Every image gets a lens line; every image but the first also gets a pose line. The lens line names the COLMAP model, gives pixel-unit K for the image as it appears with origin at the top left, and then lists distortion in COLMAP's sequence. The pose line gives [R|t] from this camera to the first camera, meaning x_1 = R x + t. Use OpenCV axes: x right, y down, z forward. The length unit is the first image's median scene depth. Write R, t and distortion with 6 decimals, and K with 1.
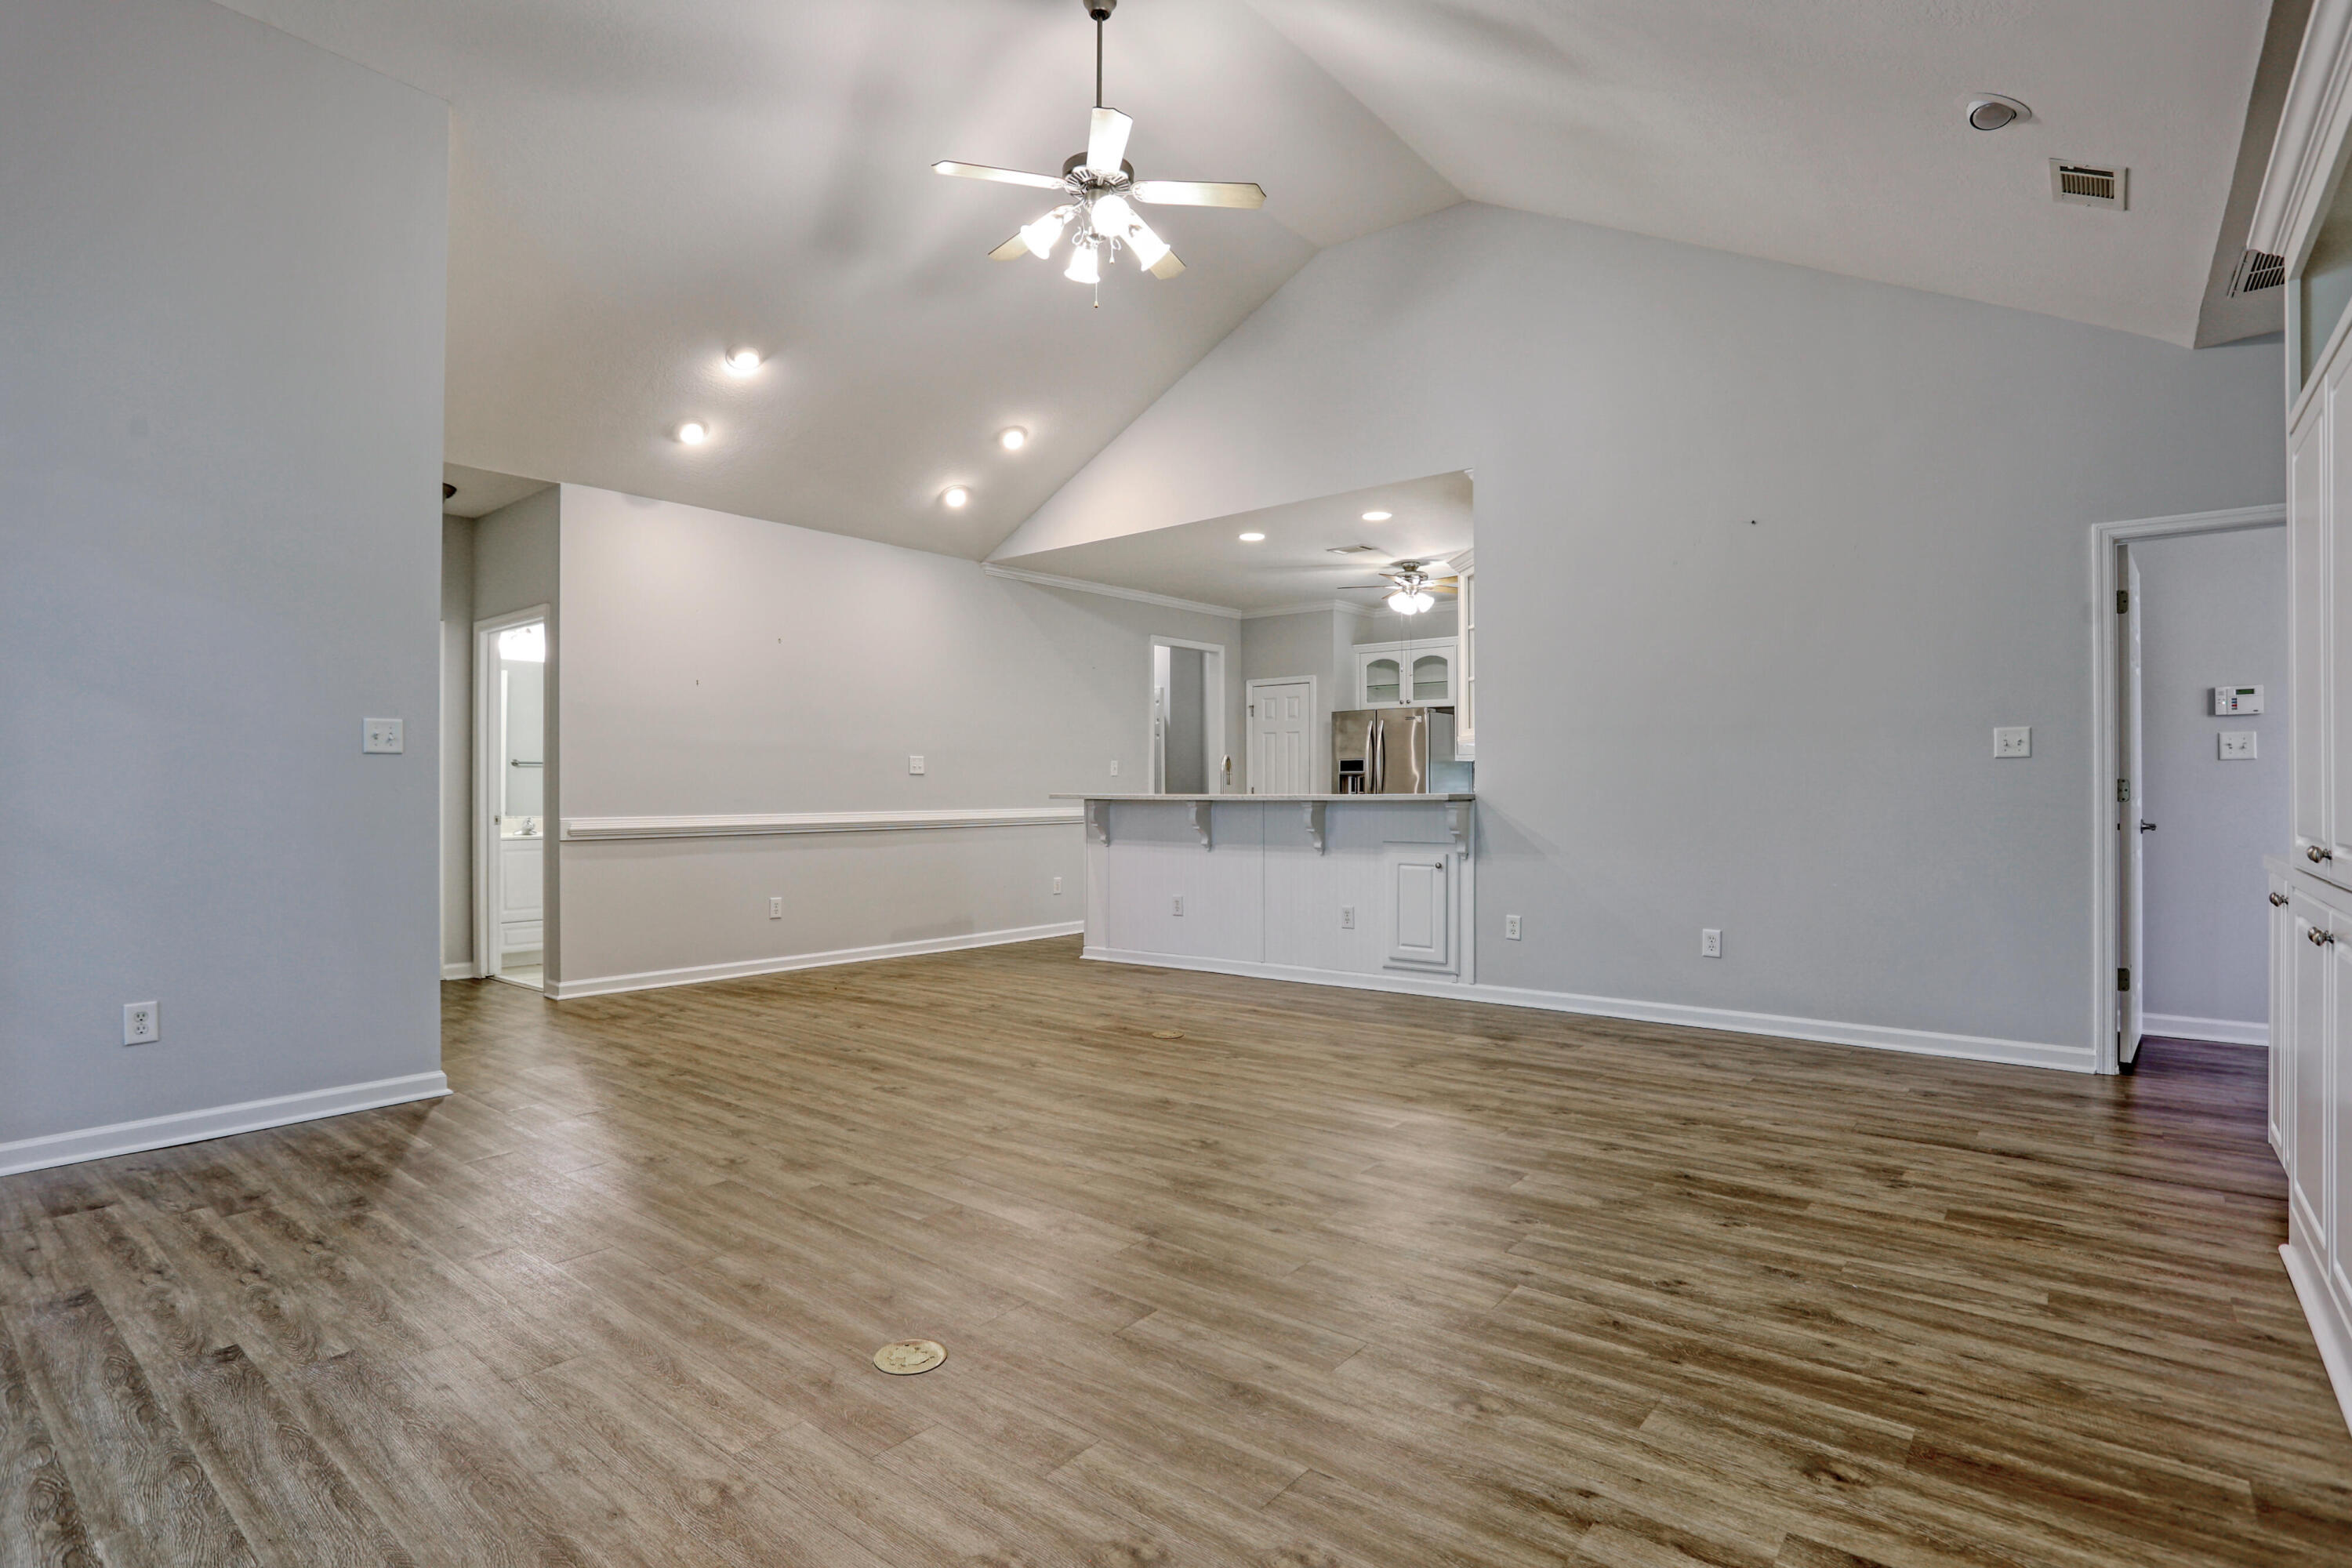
lens RADIAL K [[1138.2, 0, 1176.0], [0, 1138.2, 784.0], [0, 0, 1]] dist [-0.077876, 0.032108]
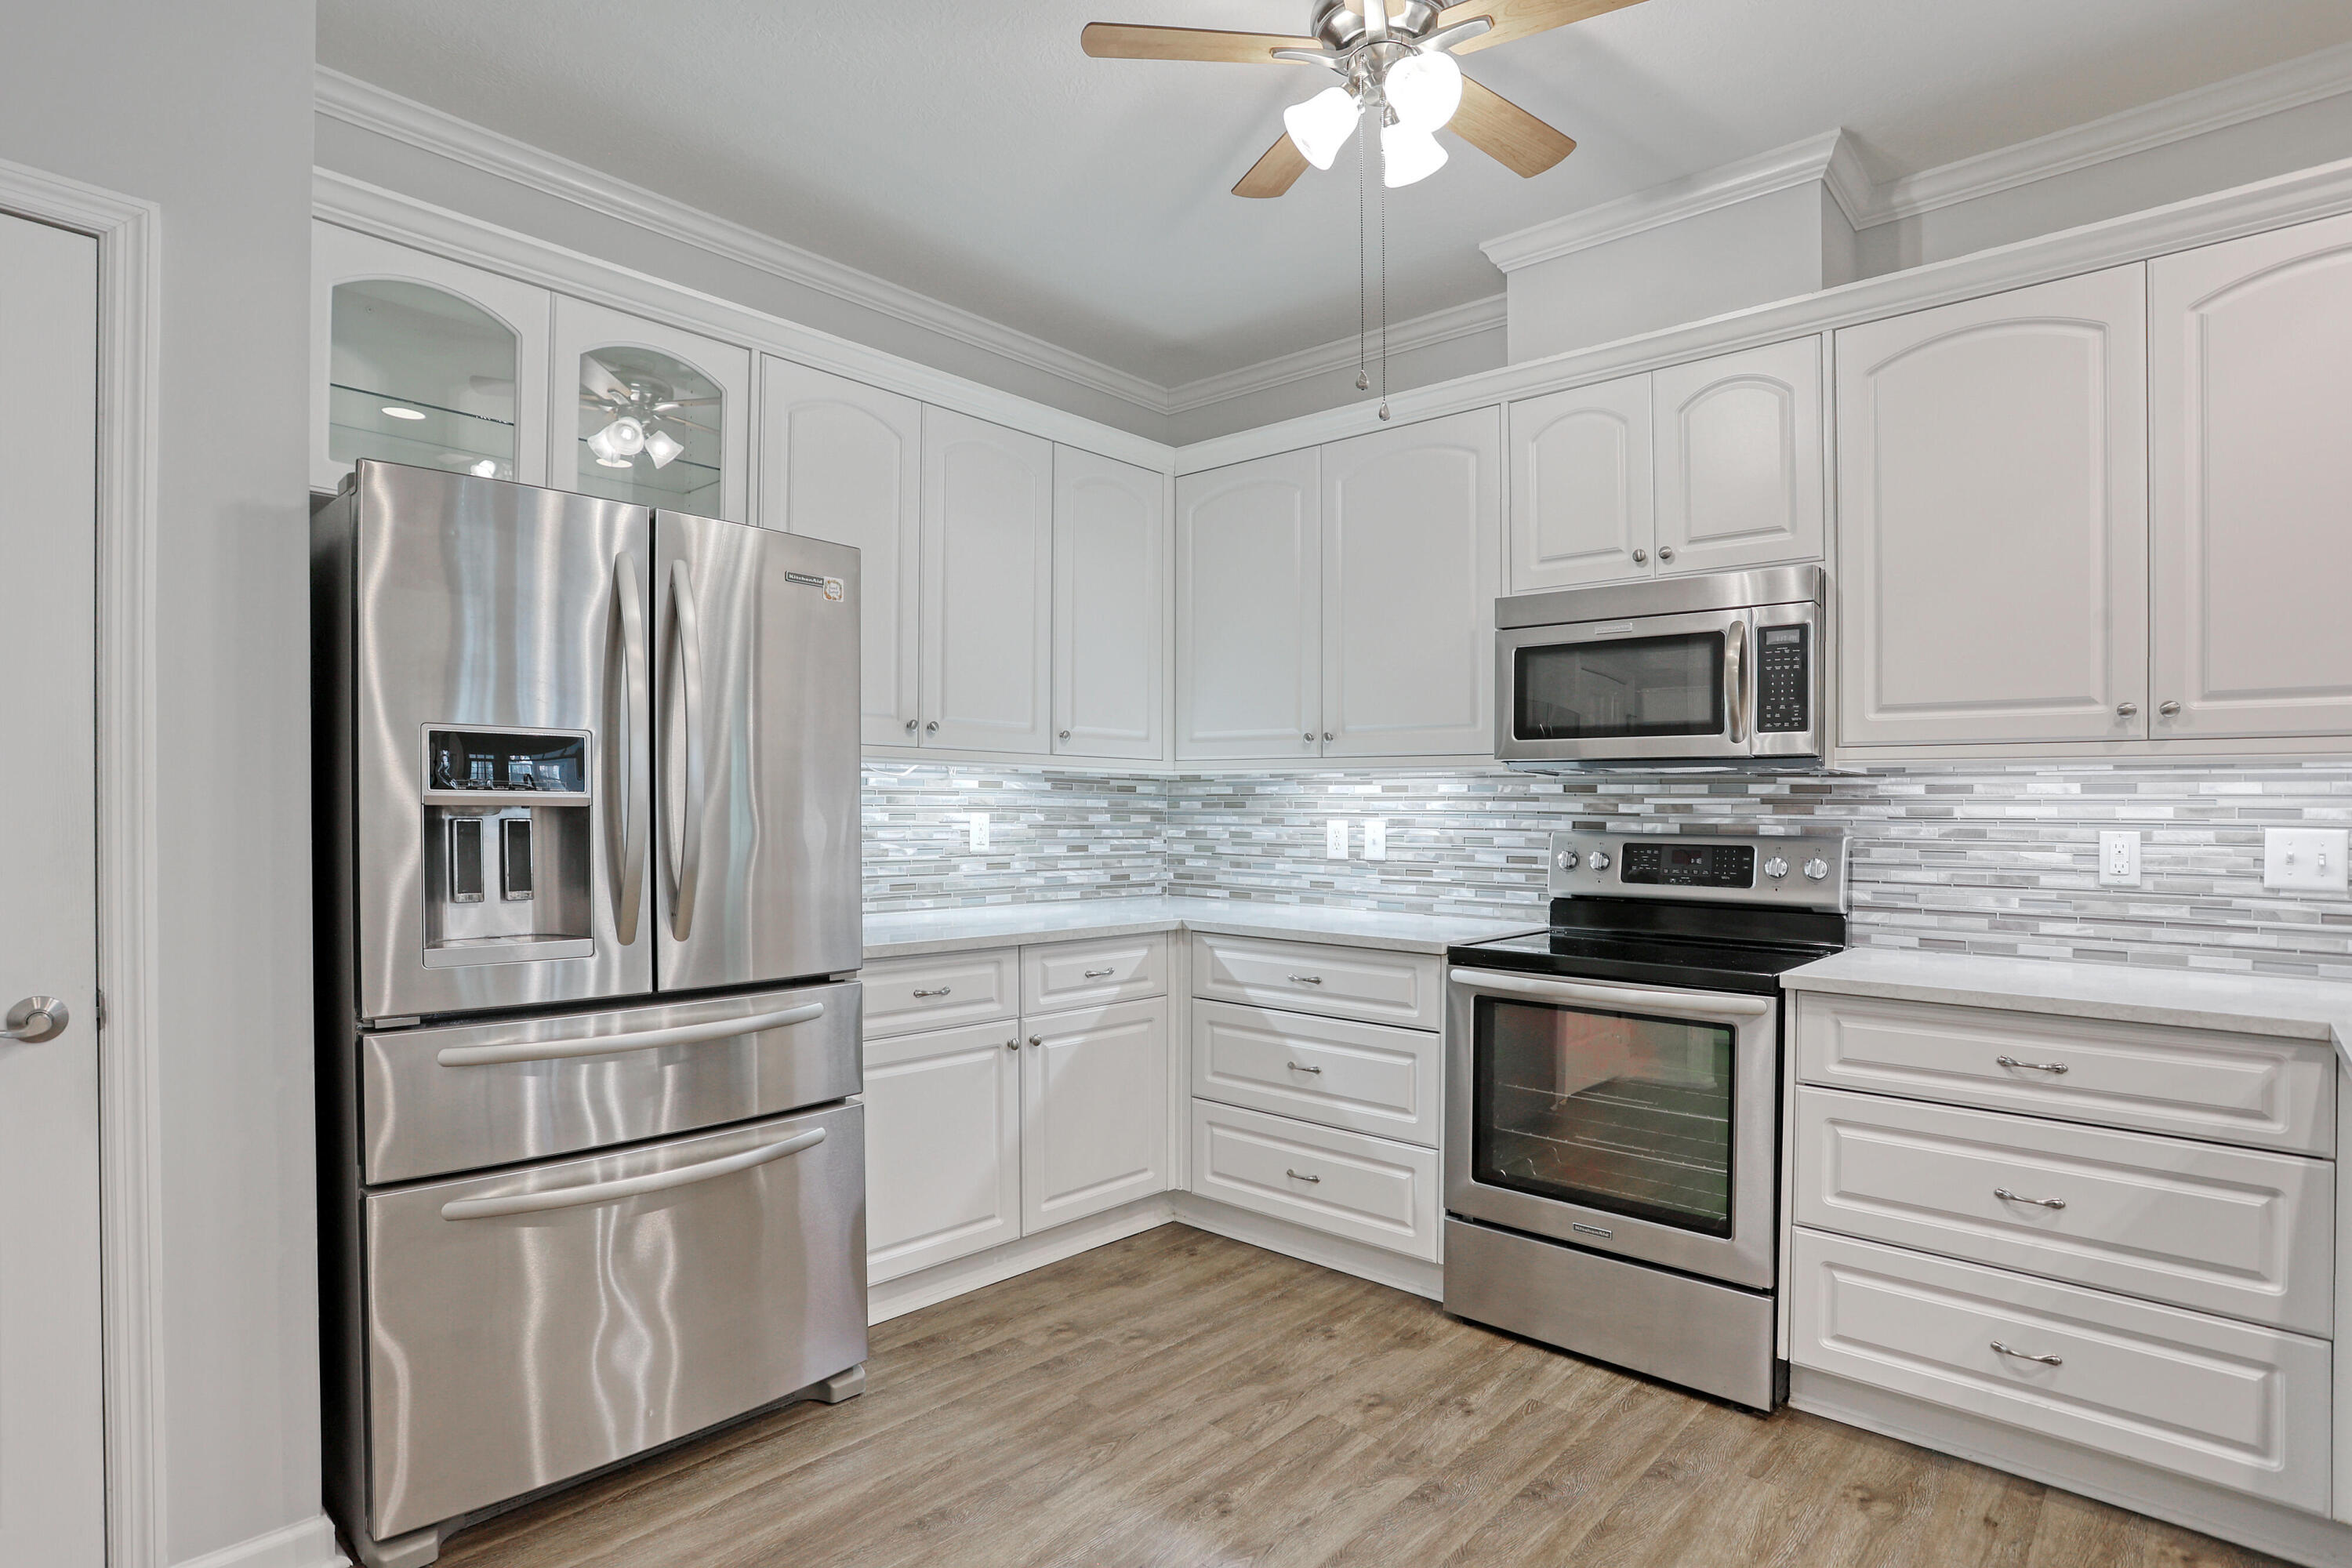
lens RADIAL K [[1193.6, 0, 1183.1], [0, 1193.6, 824.6], [0, 0, 1]] dist [-0.081331, 0.037212]
pose [[0.061903, -0.012338, 0.998006, -0.064592], [-0.017529, 0.999756, 0.013447, -0.016961], [-0.997928, -0.018326, 0.061672, 1.449884]]
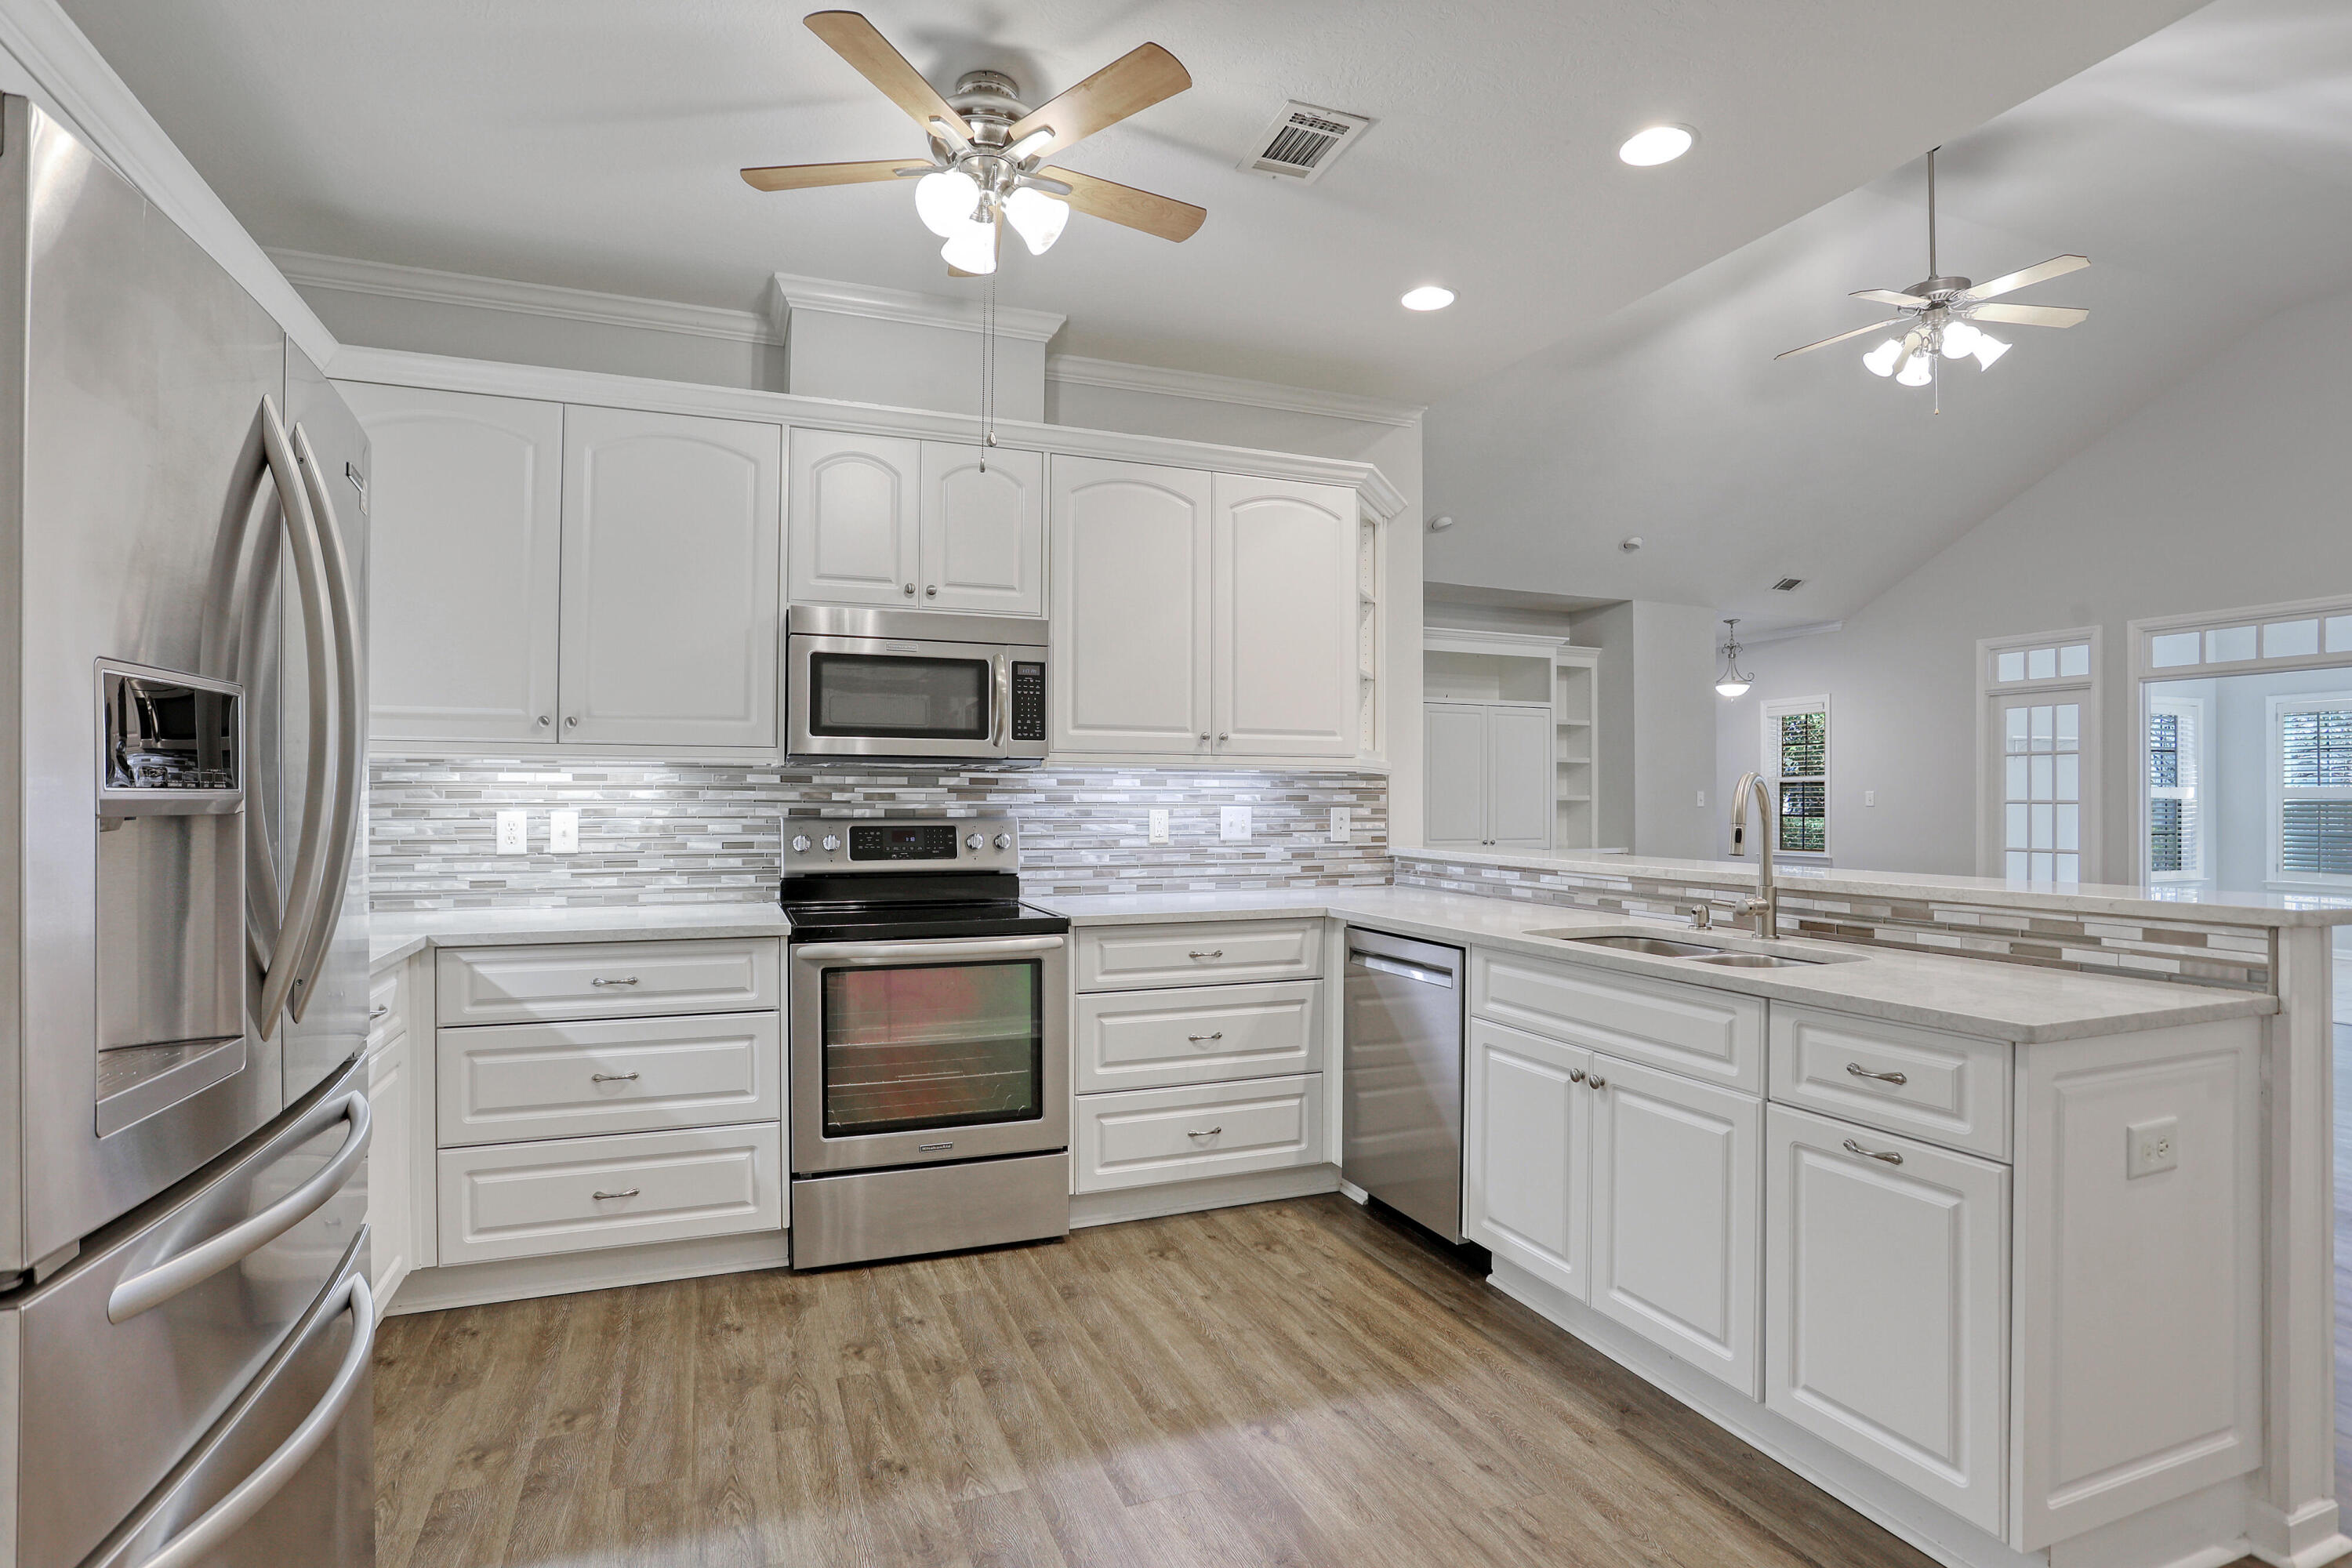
lens RADIAL K [[1180.2, 0, 1153.1], [0, 1180.2, 793.4], [0, 0, 1]] dist [-0.075098, 0.038169]
pose [[-0.866966, 0.000120, 0.498367, 0.033311], [-0.006599, 0.999910, -0.011722, -0.016203], [-0.498323, -0.013451, -0.866887, 1.737535]]
